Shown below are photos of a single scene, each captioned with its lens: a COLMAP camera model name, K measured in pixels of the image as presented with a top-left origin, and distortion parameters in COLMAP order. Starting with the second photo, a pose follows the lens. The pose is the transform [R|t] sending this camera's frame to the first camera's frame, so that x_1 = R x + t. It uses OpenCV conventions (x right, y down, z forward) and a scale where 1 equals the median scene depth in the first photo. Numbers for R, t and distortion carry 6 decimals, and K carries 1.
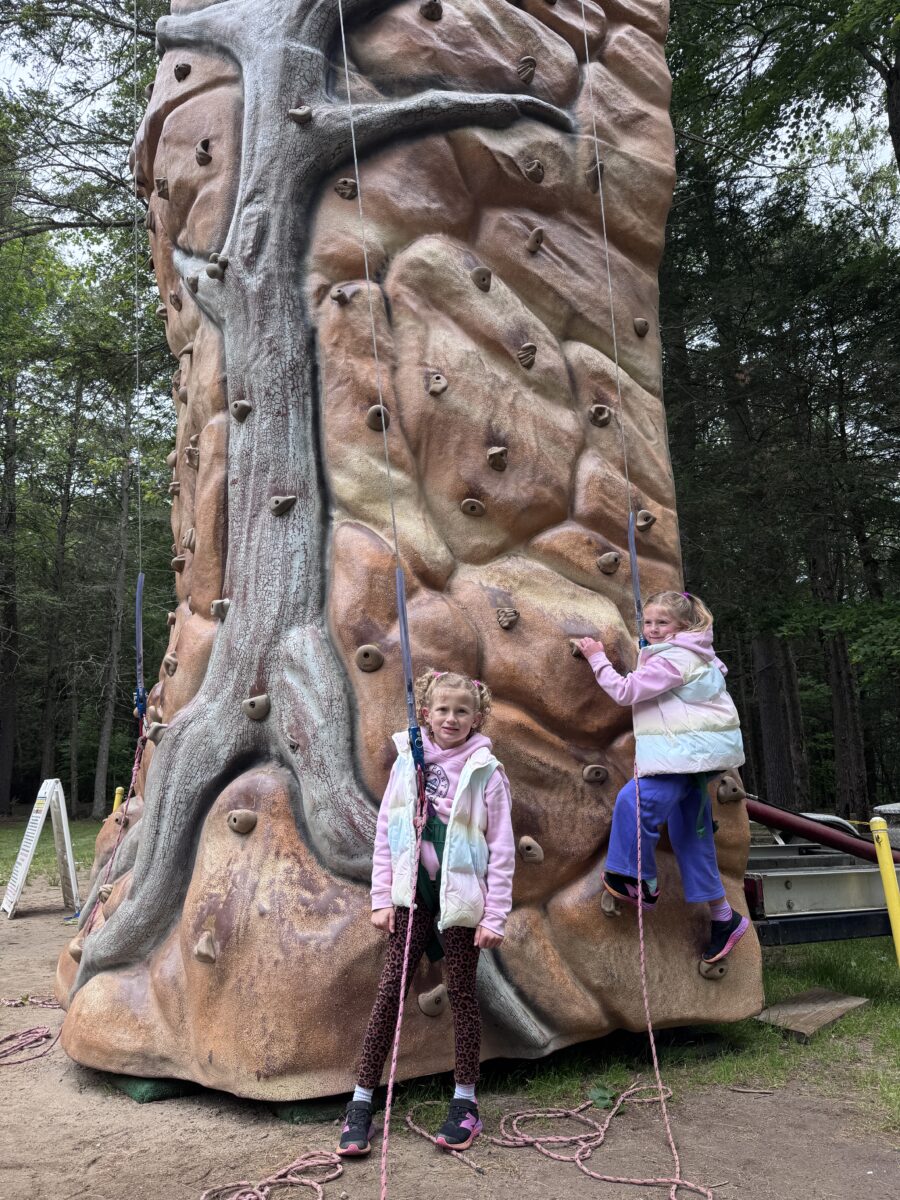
lens RADIAL K [[844.7, 0, 450.0], [0, 844.7, 600.0], [0, 0, 1]] dist [0.137801, -0.205682]
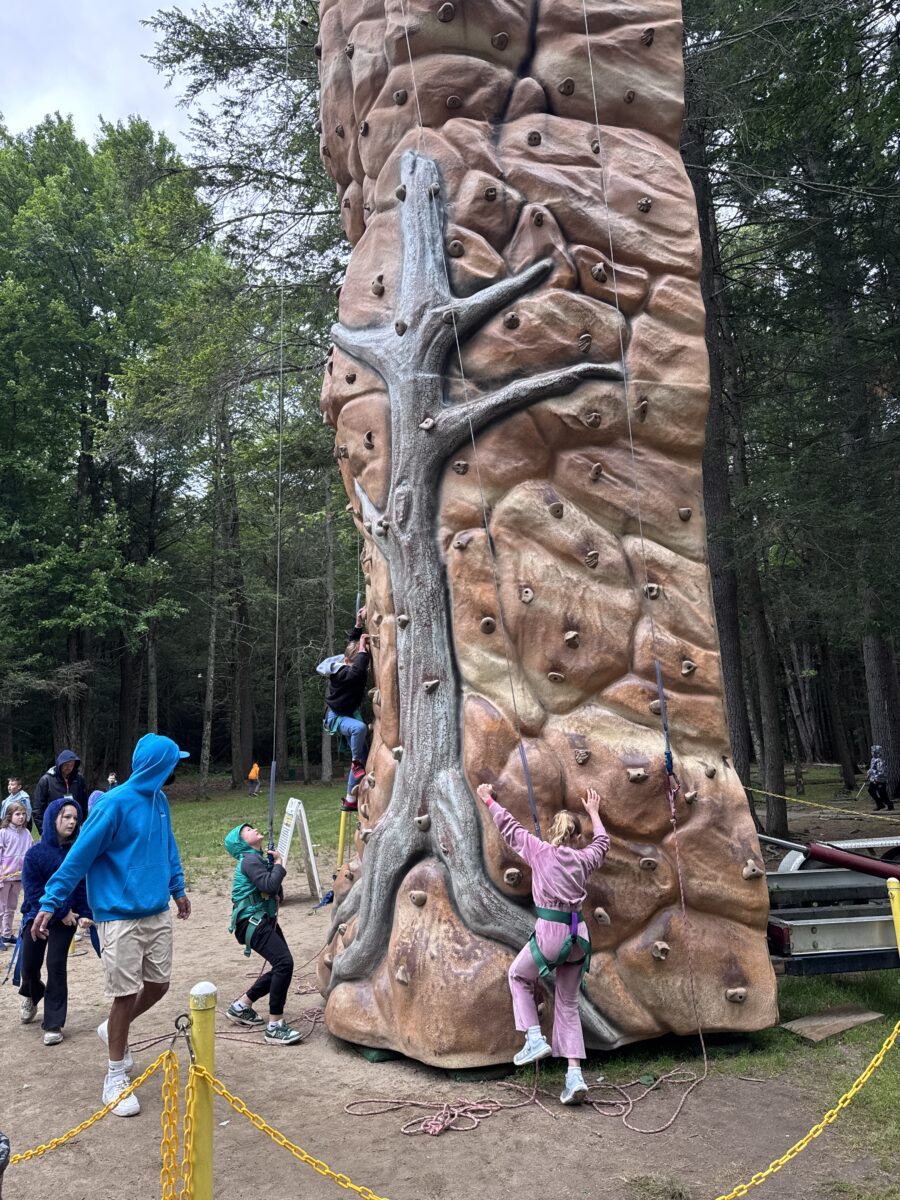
lens RADIAL K [[844.7, 0, 450.0], [0, 844.7, 600.0], [0, 0, 1]] dist [0.137801, -0.205682]
pose [[0.973784, -0.060765, -0.219210, 0.178548], [0.069807, 0.996990, 0.033735, -0.305449], [0.216500, -0.048153, 0.975094, -0.475030]]
